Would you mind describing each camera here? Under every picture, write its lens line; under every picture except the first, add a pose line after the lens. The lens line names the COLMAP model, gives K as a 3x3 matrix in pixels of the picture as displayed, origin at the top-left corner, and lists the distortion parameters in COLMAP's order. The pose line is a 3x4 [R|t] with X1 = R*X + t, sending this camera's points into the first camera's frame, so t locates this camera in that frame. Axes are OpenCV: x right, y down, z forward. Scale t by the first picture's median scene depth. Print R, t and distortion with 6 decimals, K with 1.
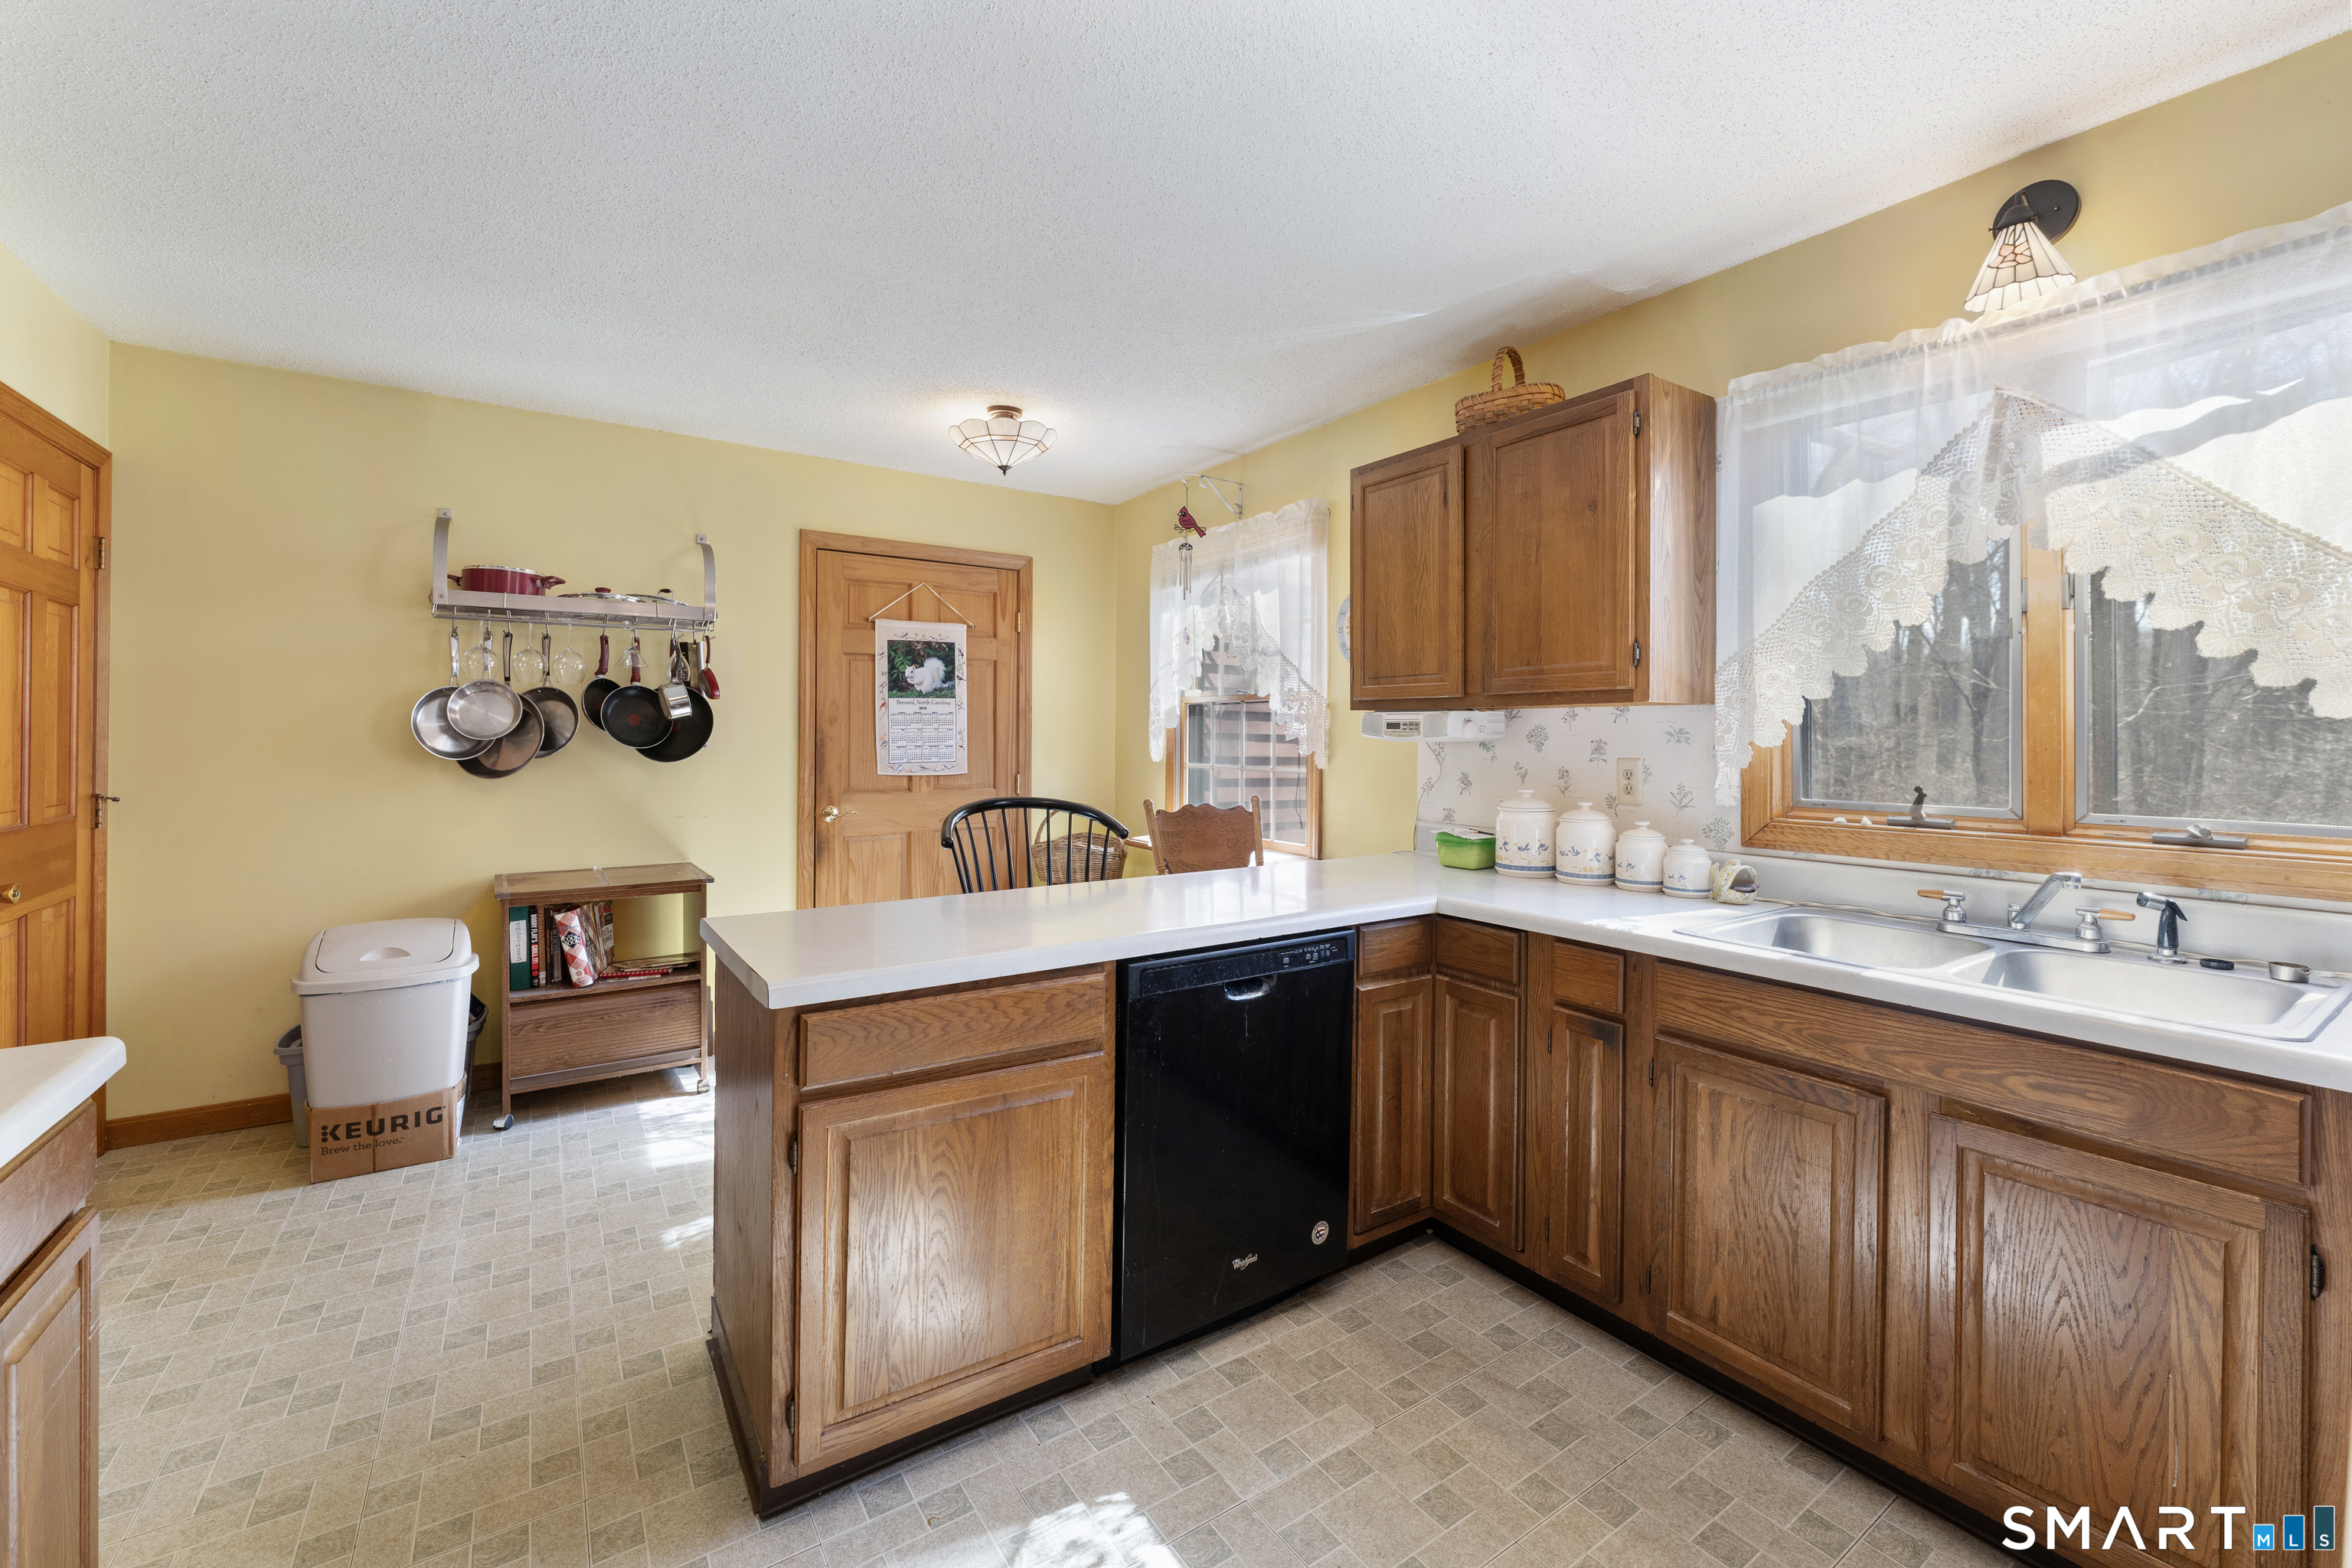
lens RADIAL K [[965.3, 0, 1179.5], [0, 965.3, 735.7], [0, 0, 1]] dist [-0.008517, 0.000421]
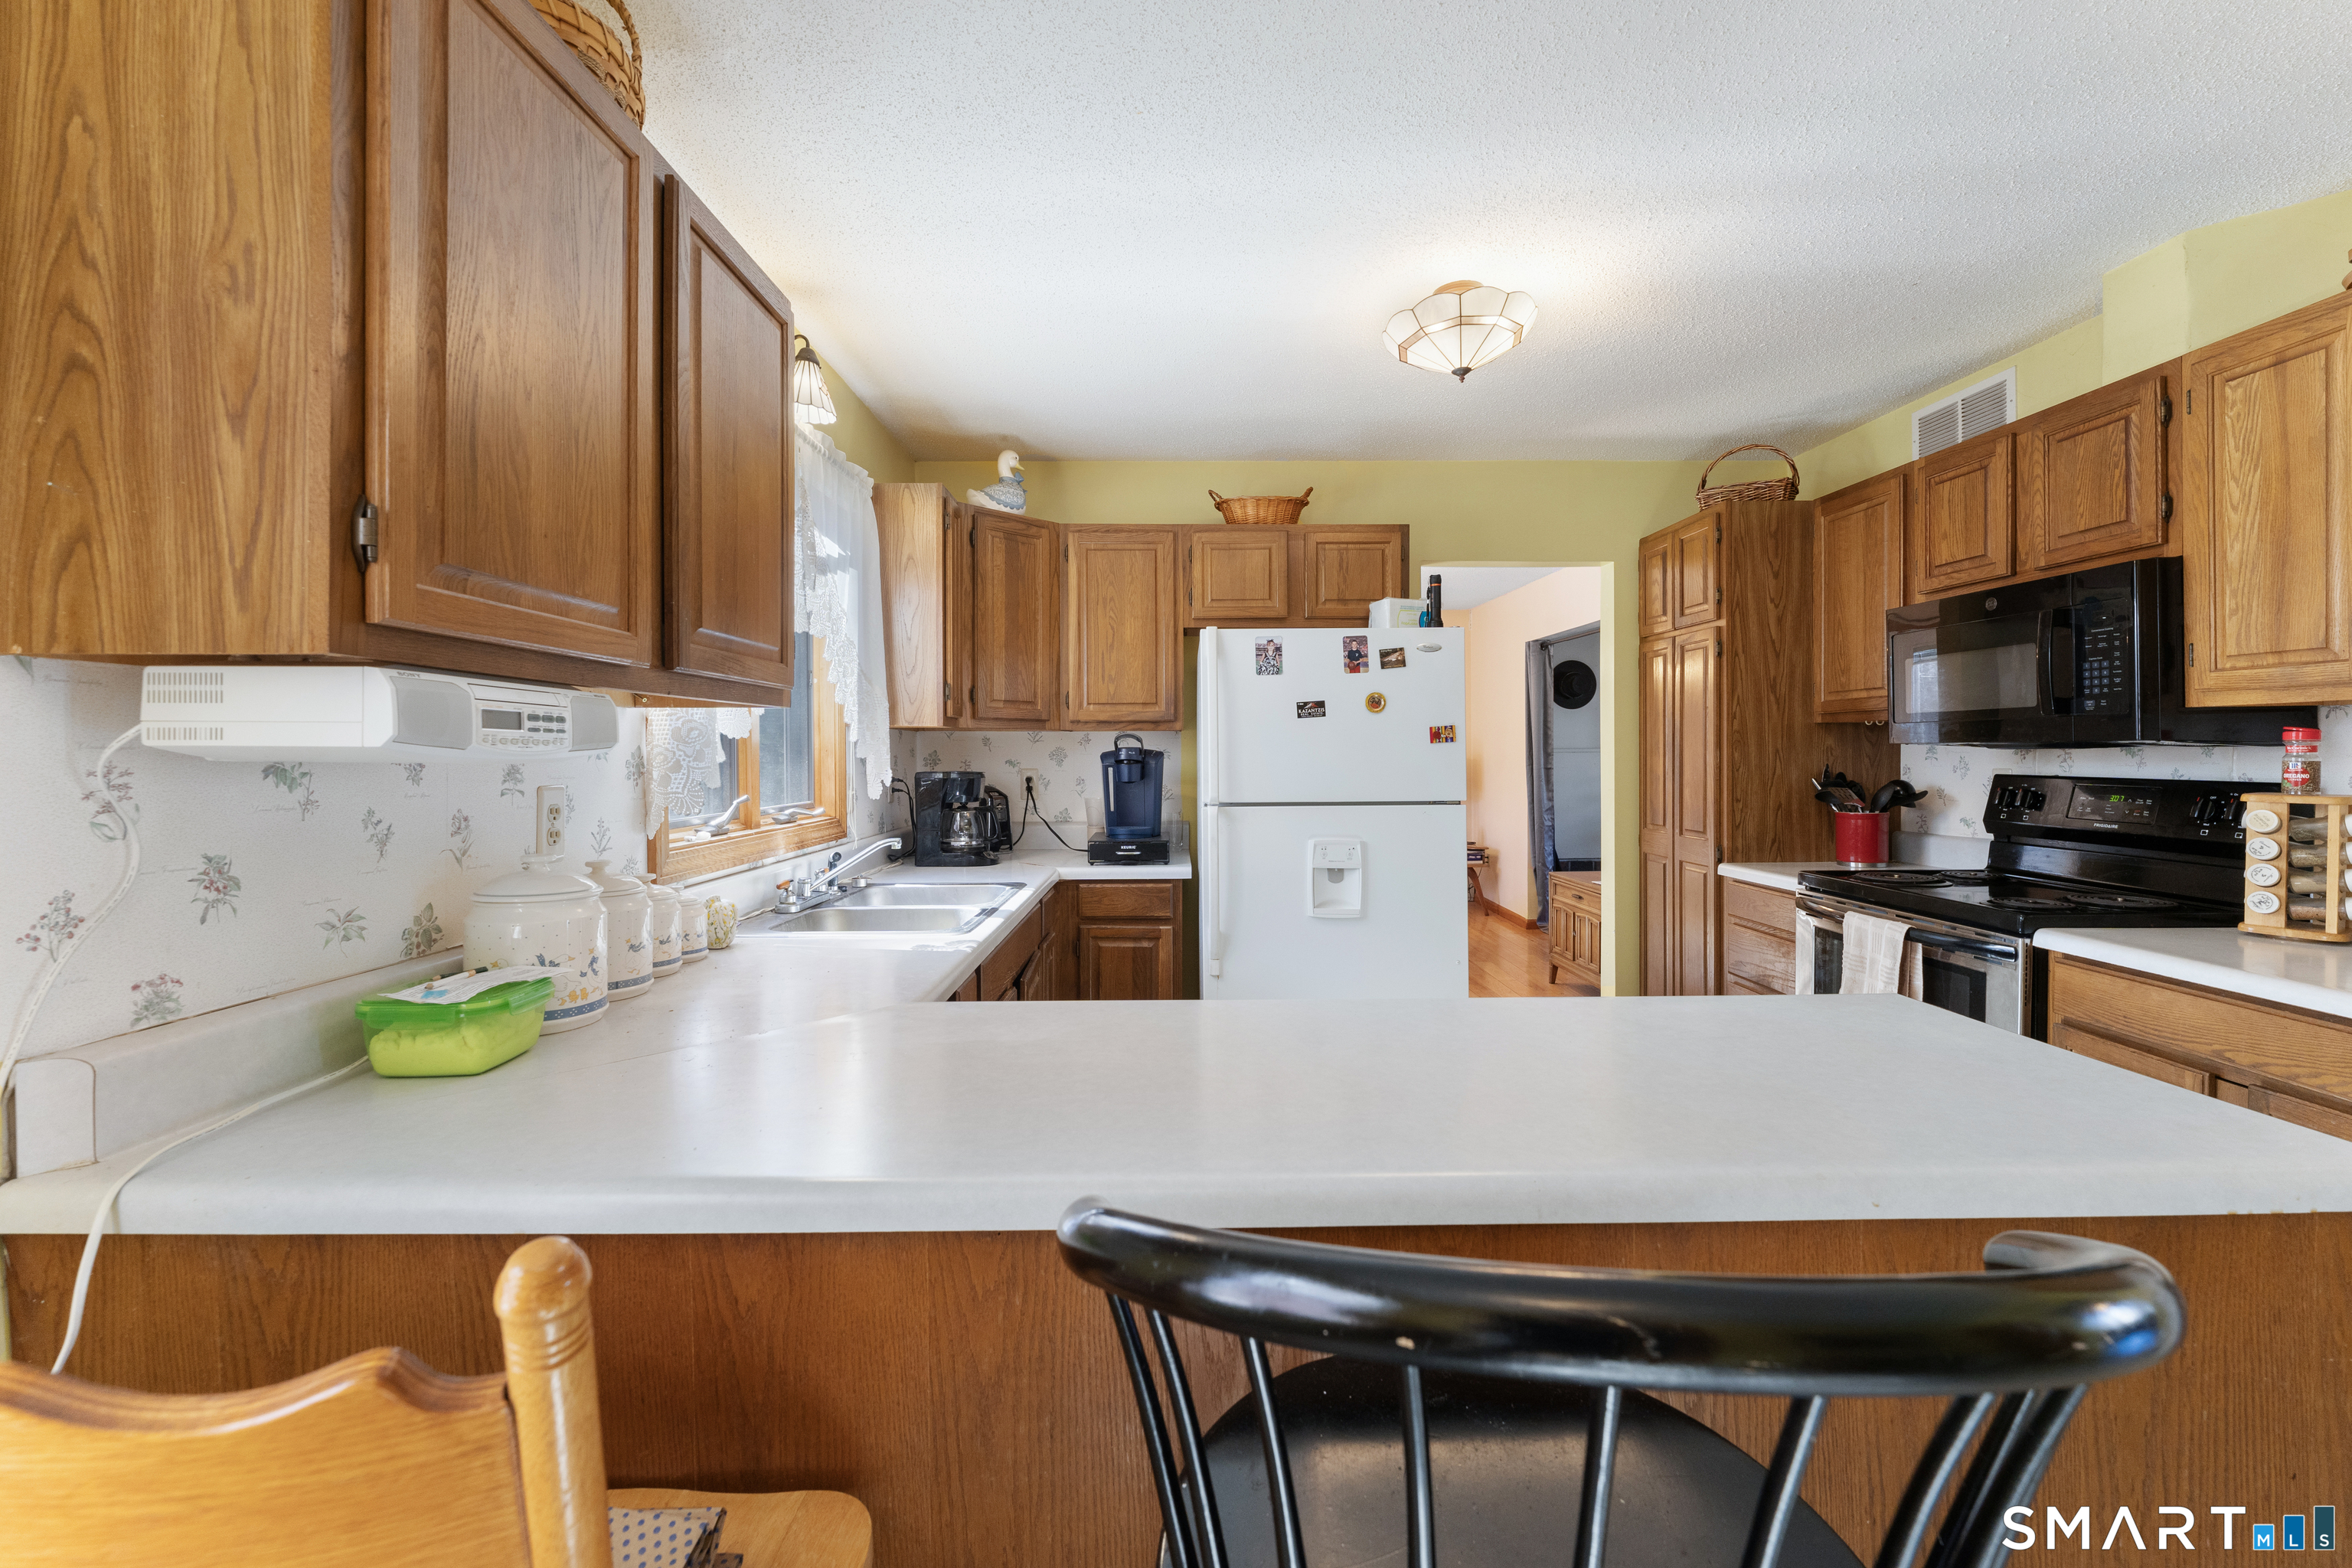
lens RADIAL K [[983.1, 0, 1178.3], [0, 983.1, 756.5], [0, 0, 1]] dist [-0.000298, 0.000098]
pose [[-0.832237, -0.003233, 0.554411, -0.242598], [-0.001700, 0.999993, 0.003279, 0.002353], [-0.554418, 0.001787, -0.832236, 1.498173]]
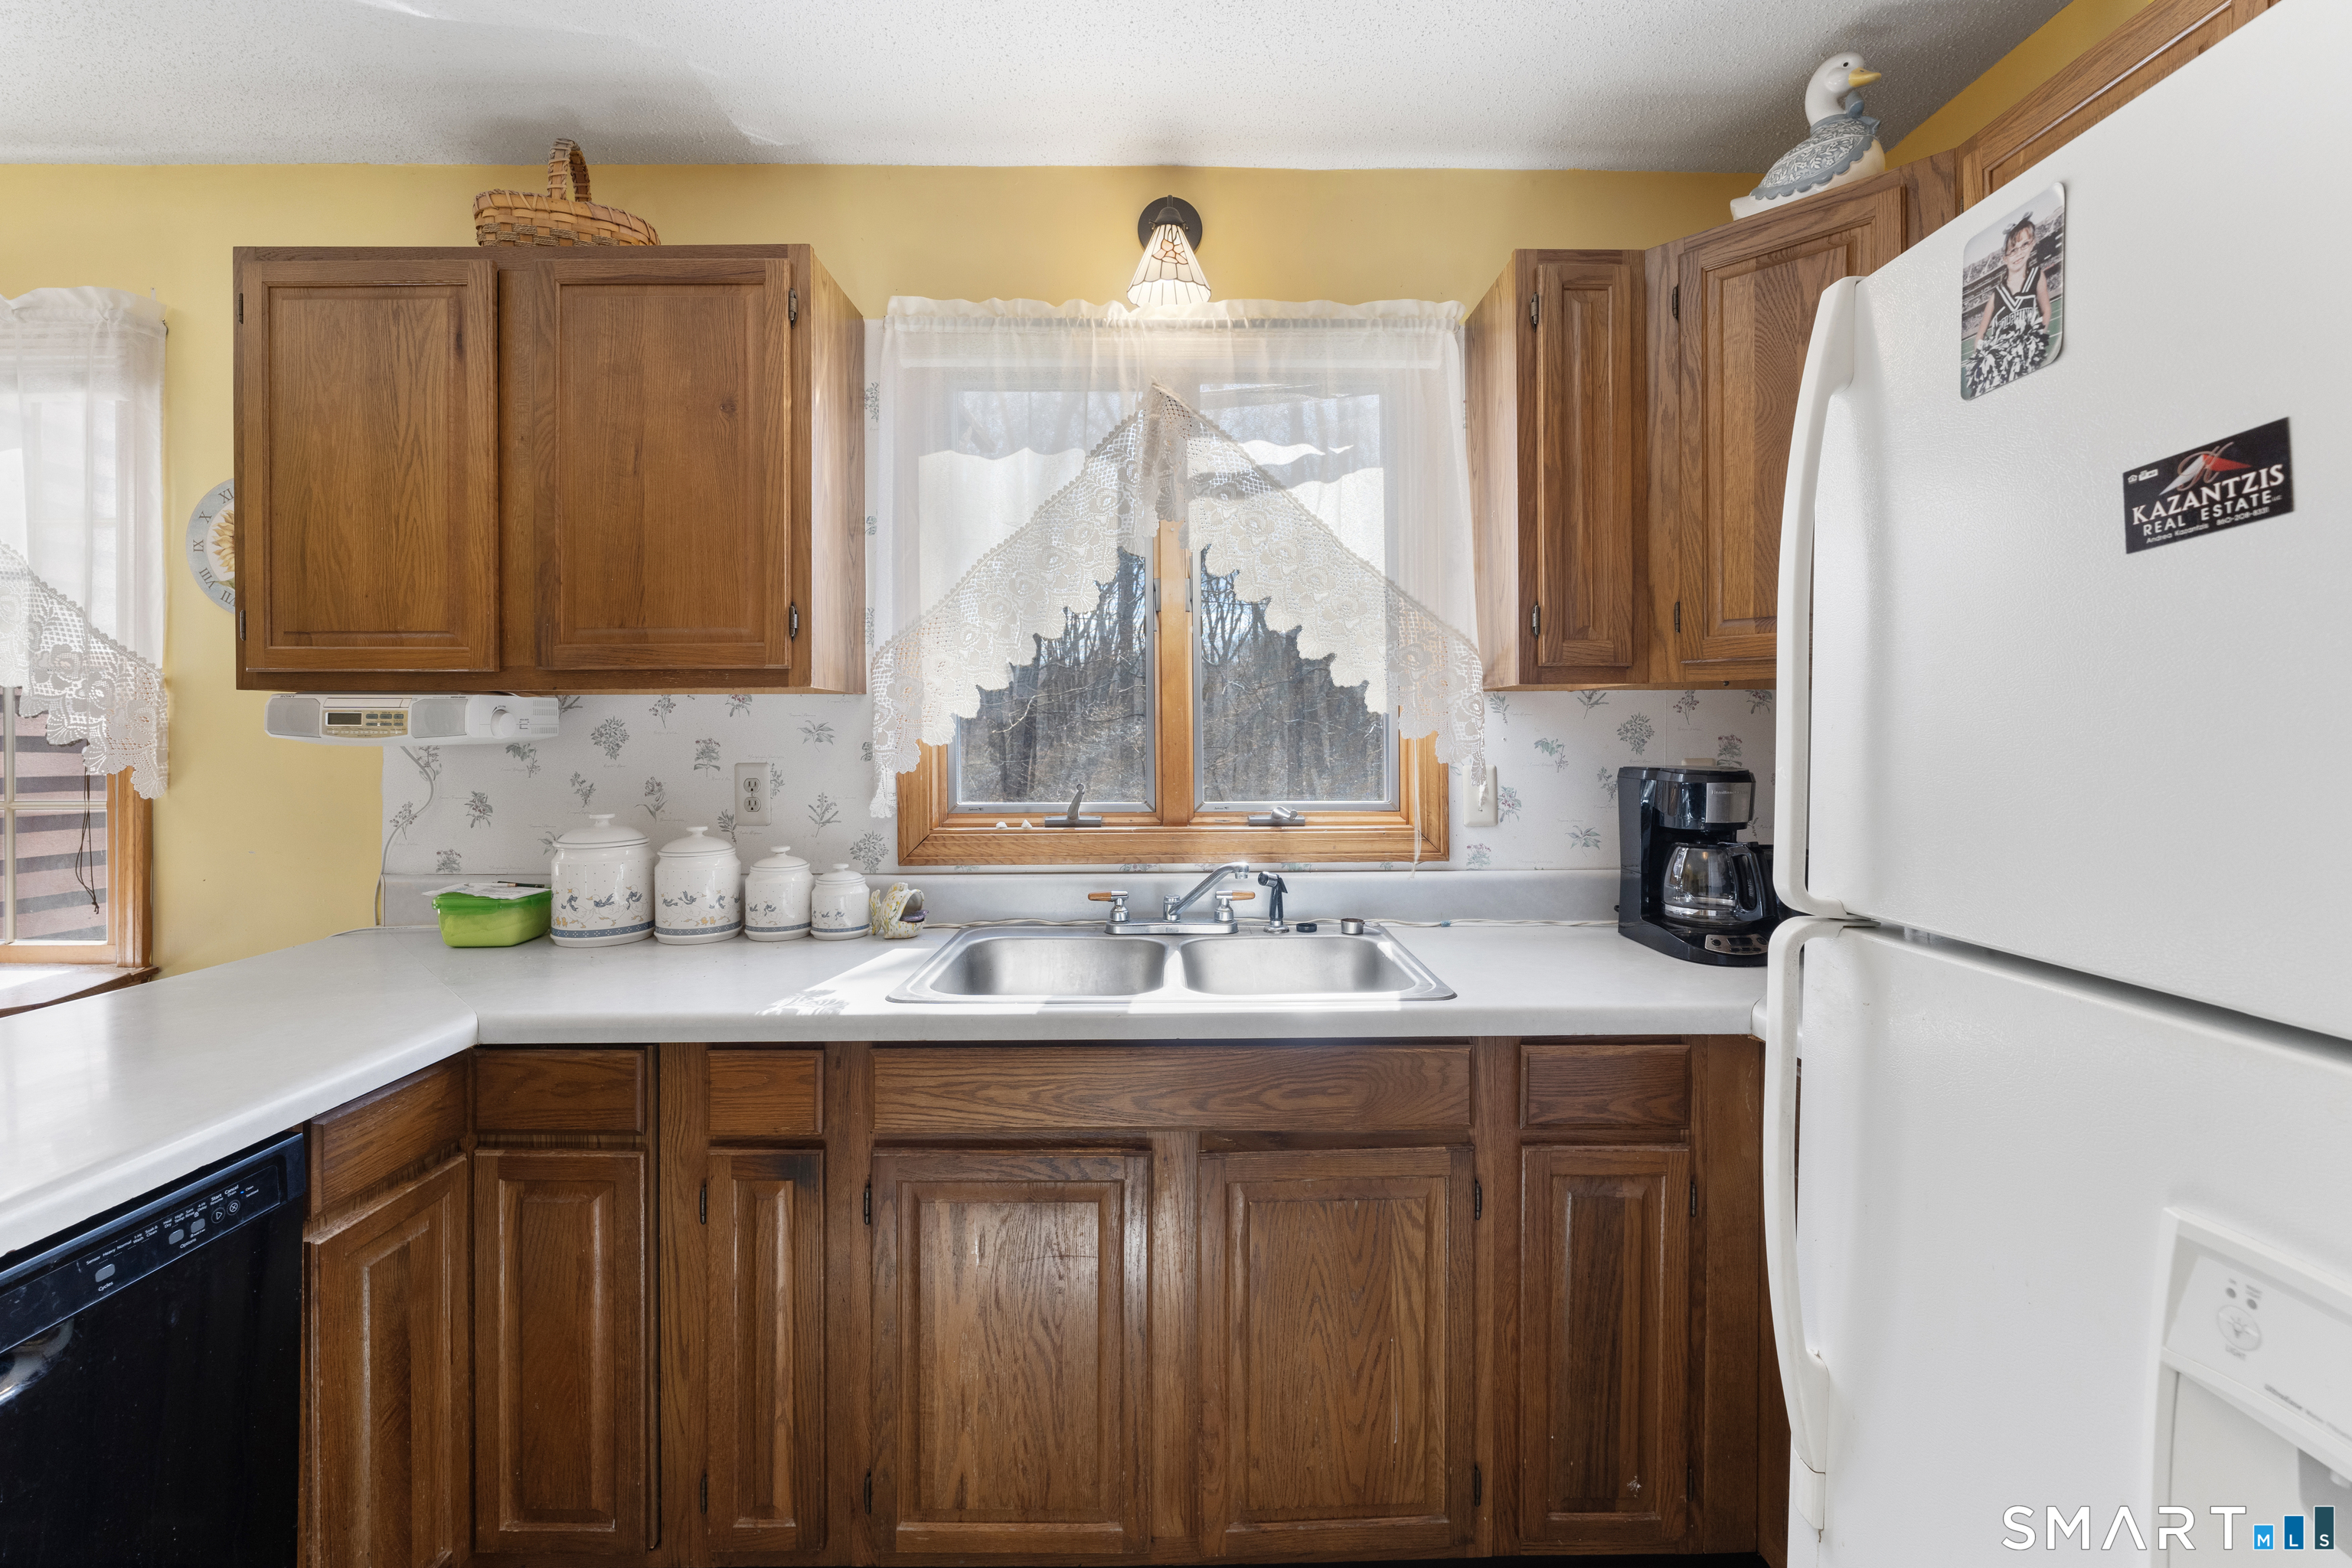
lens RADIAL K [[965.3, 0, 1179.5], [0, 965.3, 735.7], [0, 0, 1]] dist [-0.008517, 0.000421]
pose [[0.543000, -0.007439, 0.839700, 0.016750], [0.006116, 0.999969, 0.004904, 0.000133], [-0.839711, 0.002473, 0.543029, 0.355961]]
